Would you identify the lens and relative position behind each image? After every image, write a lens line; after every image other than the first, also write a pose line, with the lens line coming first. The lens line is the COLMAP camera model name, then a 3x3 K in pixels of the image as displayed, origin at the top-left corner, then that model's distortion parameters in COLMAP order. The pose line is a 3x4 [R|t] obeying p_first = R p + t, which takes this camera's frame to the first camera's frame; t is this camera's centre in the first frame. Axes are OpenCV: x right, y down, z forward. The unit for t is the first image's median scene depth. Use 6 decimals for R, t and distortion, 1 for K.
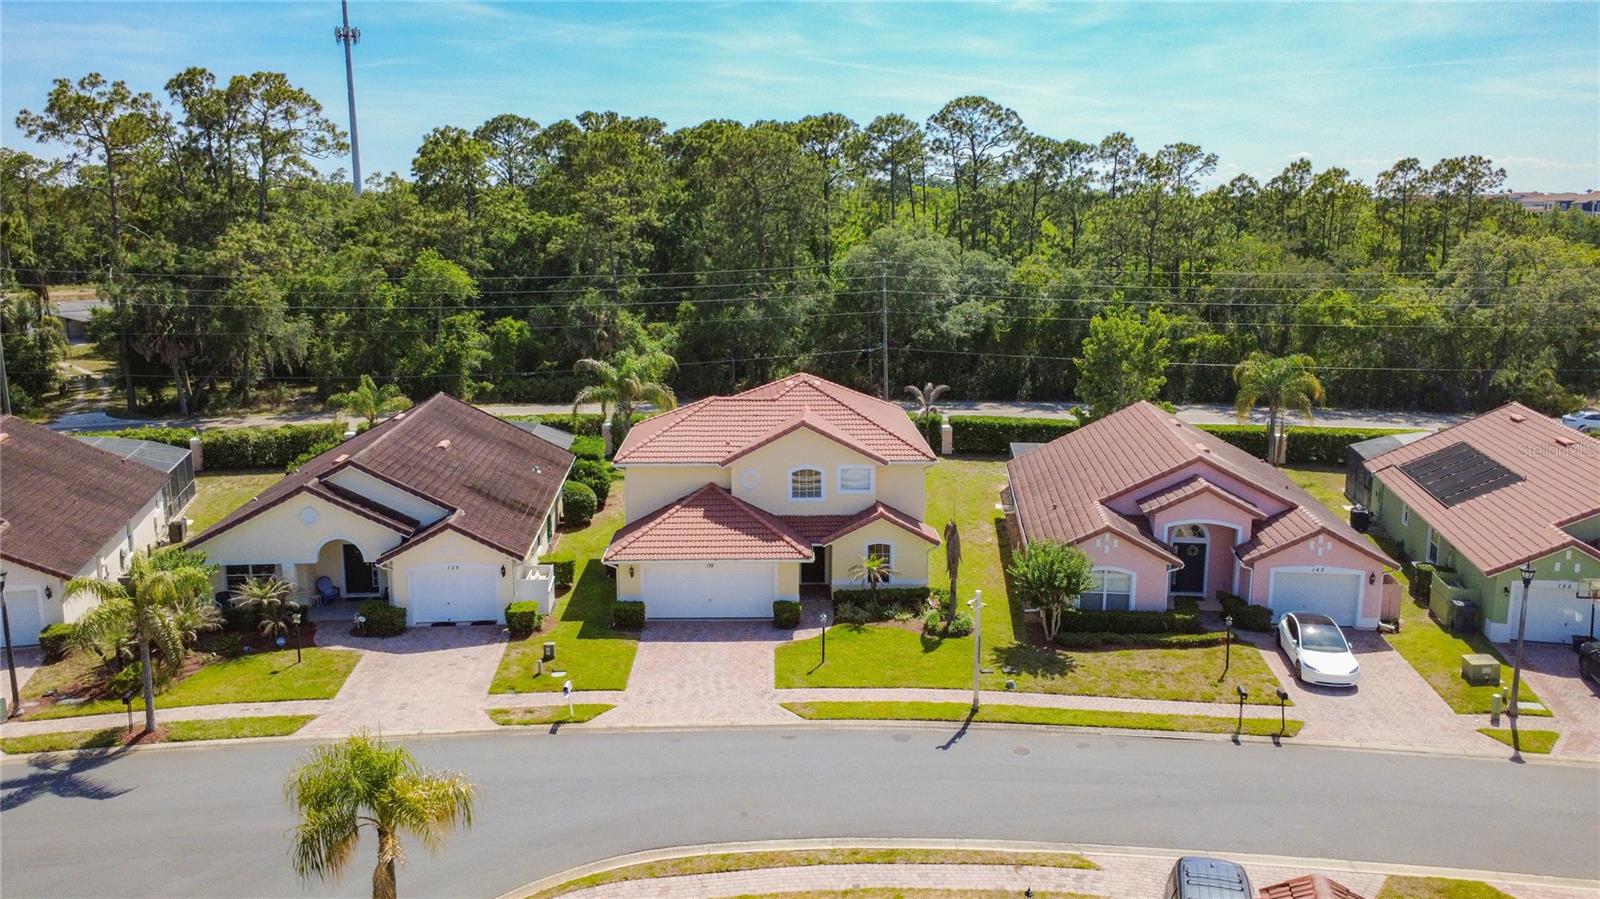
lens RADIAL K [[1186.2, 0, 794.2], [0, 1186.2, 422.1], [0, 0, 1]] dist [0.004204, -0.000130]
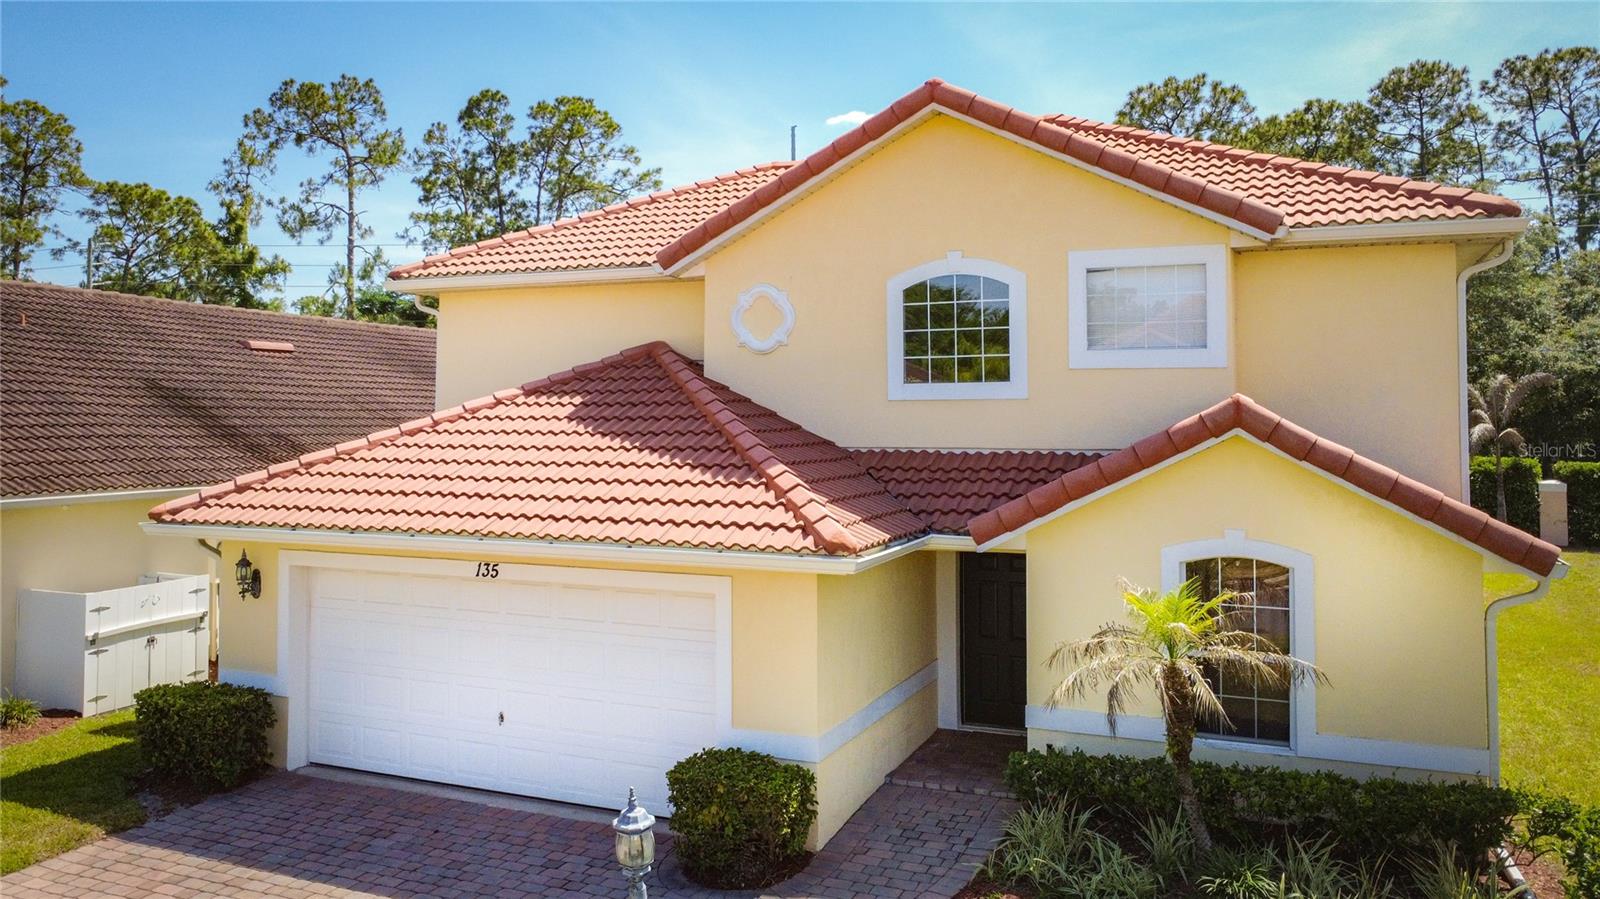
lens RADIAL K [[1196.6, 0, 776.3], [0, 1196.6, 379.8], [0, 0, 1]] dist [0.007135, -0.003493]
pose [[0.906630, -0.011875, -0.421759, 0.092397], [-0.079149, 0.977071, -0.197653, 0.126087], [0.414436, 0.212580, 0.884902, 0.786990]]
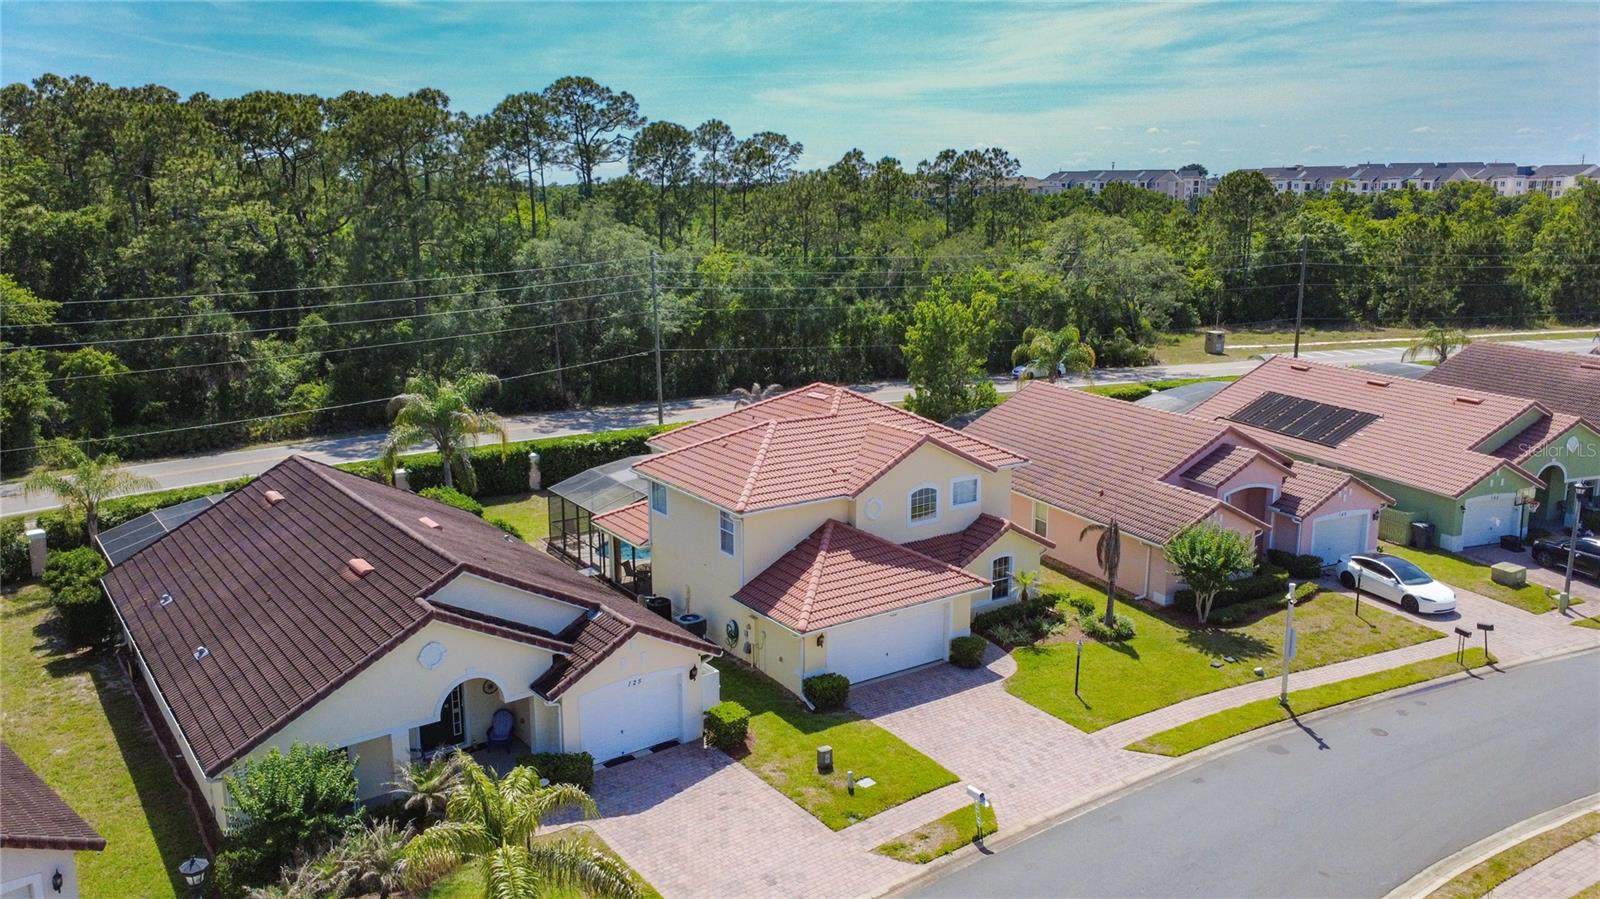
lens RADIAL K [[1186.2, 0, 794.2], [0, 1186.2, 422.1], [0, 0, 1]] dist [0.004204, -0.000130]
pose [[0.847911, -0.106704, 0.519290, -0.558523], [0.101619, 0.994084, 0.038338, -0.056610], [-0.520309, 0.020262, 0.853738, 0.301788]]
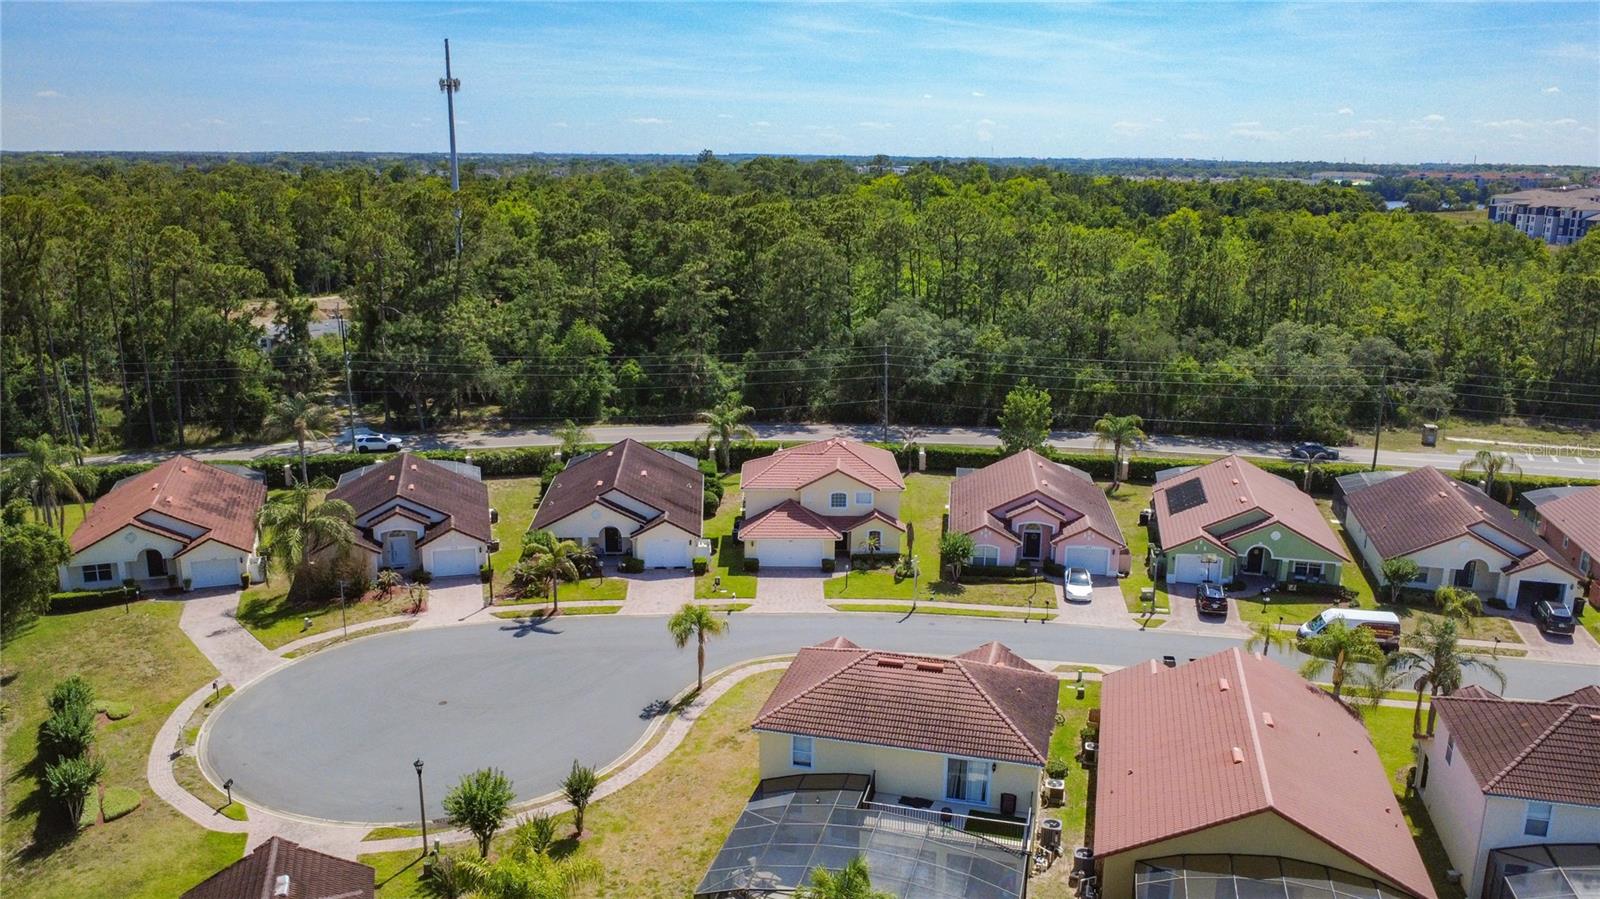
lens RADIAL K [[1196.9, 0, 800.0], [0, 1196.9, 449.5], [0, 0, 1]] dist [-0.027515, -0.001331]
pose [[0.999883, 0.012895, -0.008259, -0.040420], [-0.012396, 0.998251, 0.057807, -0.153244], [0.008990, -0.057698, 0.998294, -1.028217]]
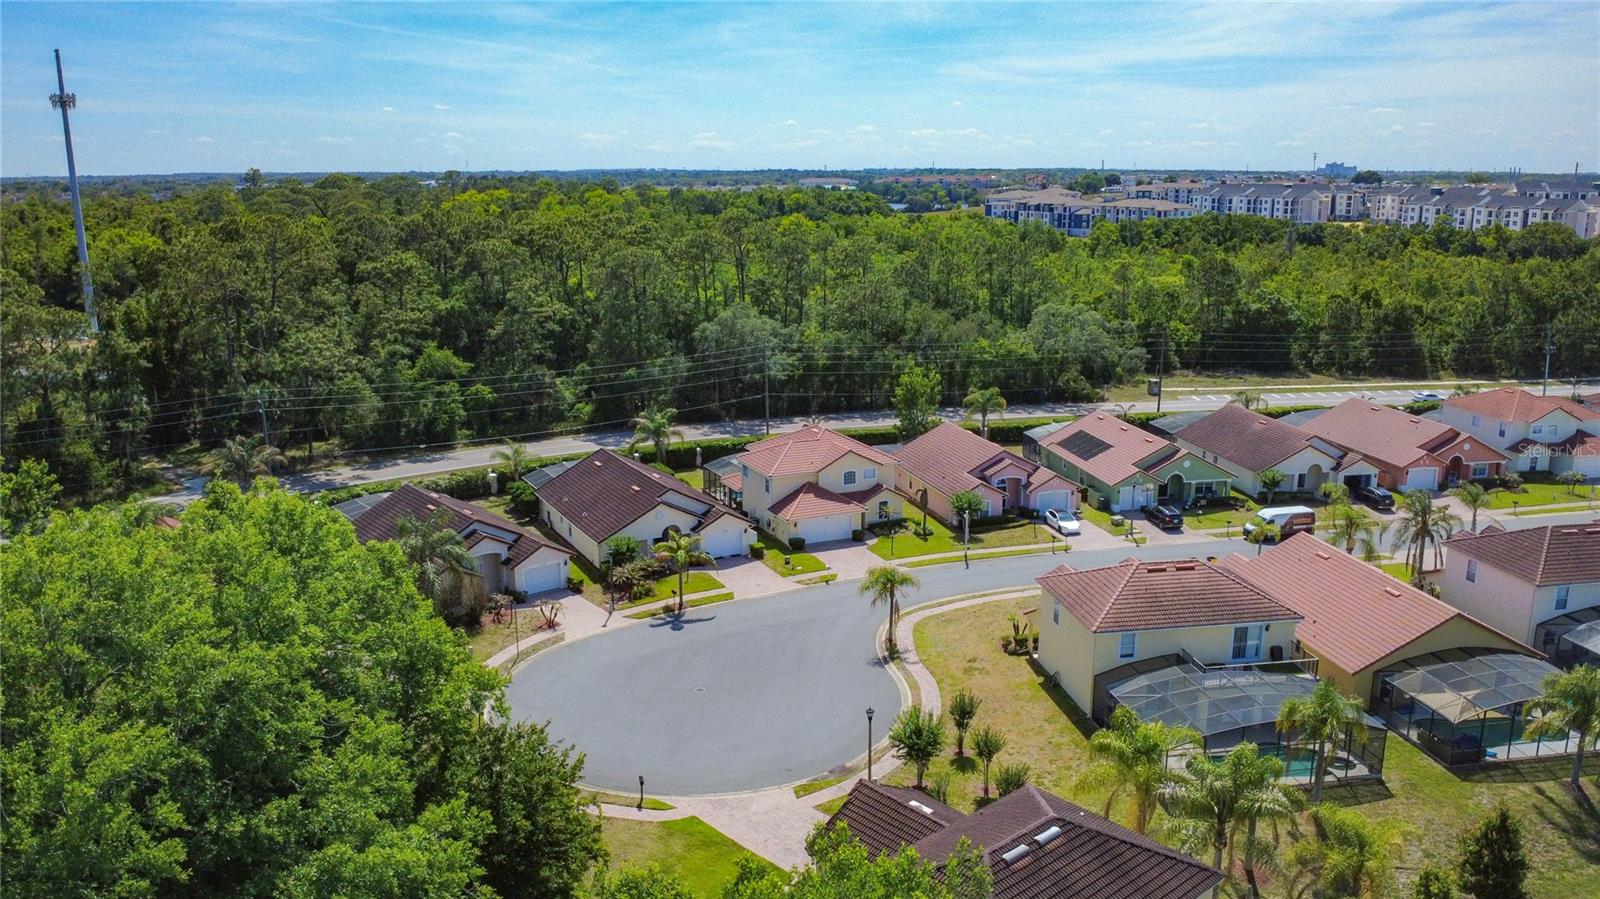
lens RADIAL K [[1204.2, 0, 793.3], [0, 1204.2, 450.3], [0, 0, 1]] dist [-0.045481, -0.002162]
pose [[0.919478, -0.090109, 0.382675, -0.986651], [0.072584, 0.995555, 0.060023, -0.147822], [-0.386383, -0.027414, 0.921931, -1.072744]]
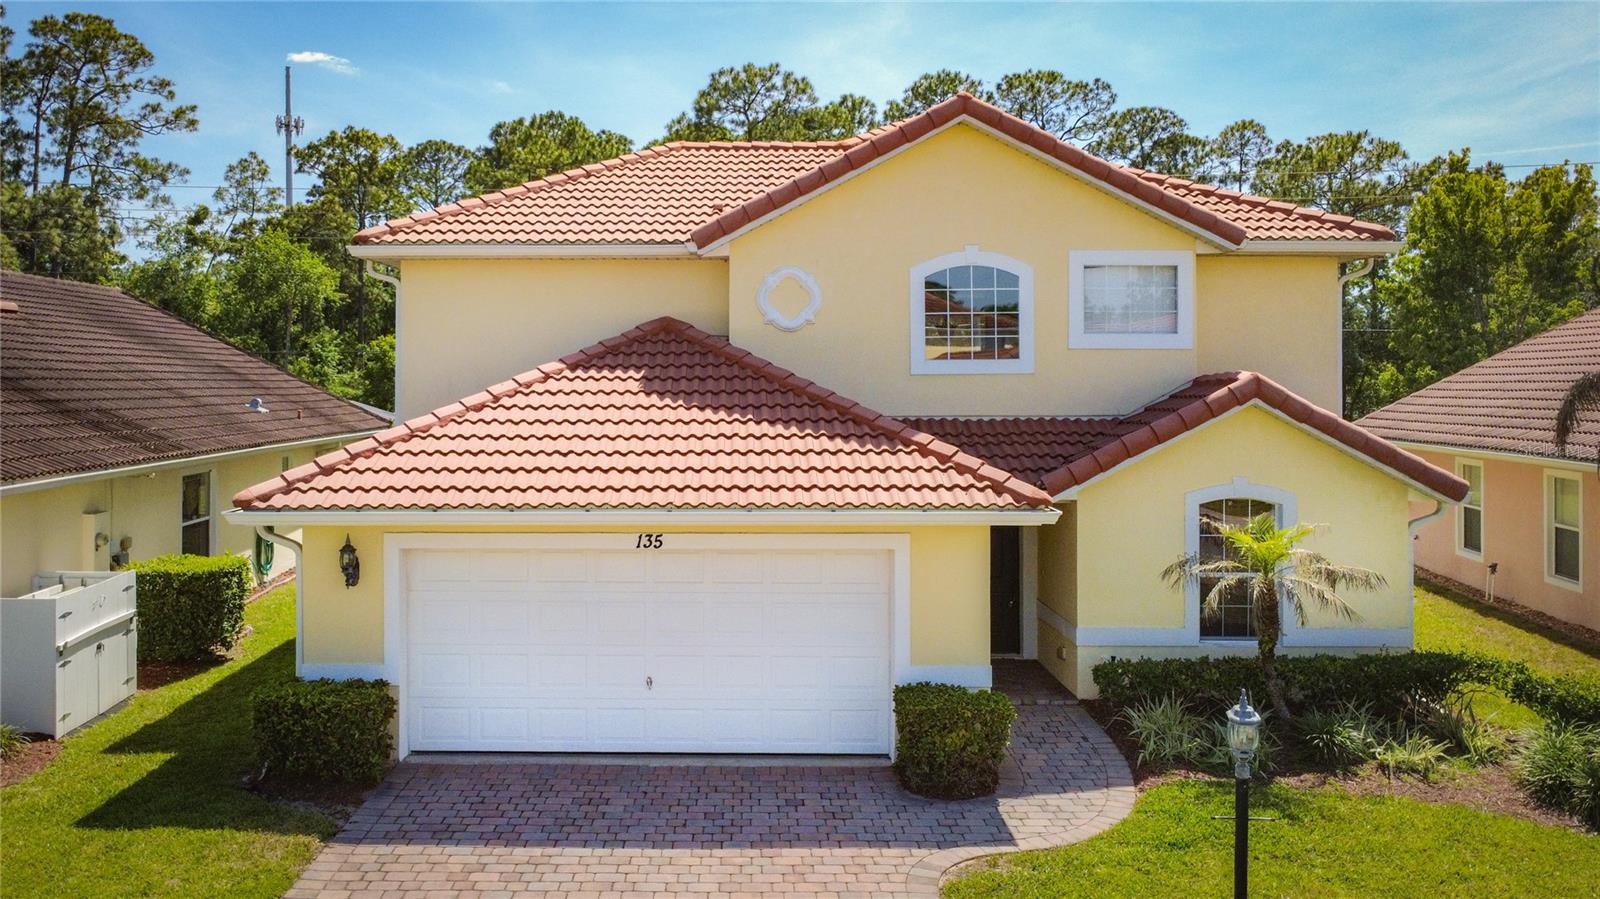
lens RADIAL K [[1202.7, 0, 725.9], [0, 1202.7, 386.1], [0, 0, 1]] dist [0.005098, 0.001017]
pose [[0.999137, -0.001570, -0.041510, -0.042892], [-0.005849, 0.984015, -0.177989, 0.133592], [0.041126, 0.178078, 0.983157, 0.730334]]
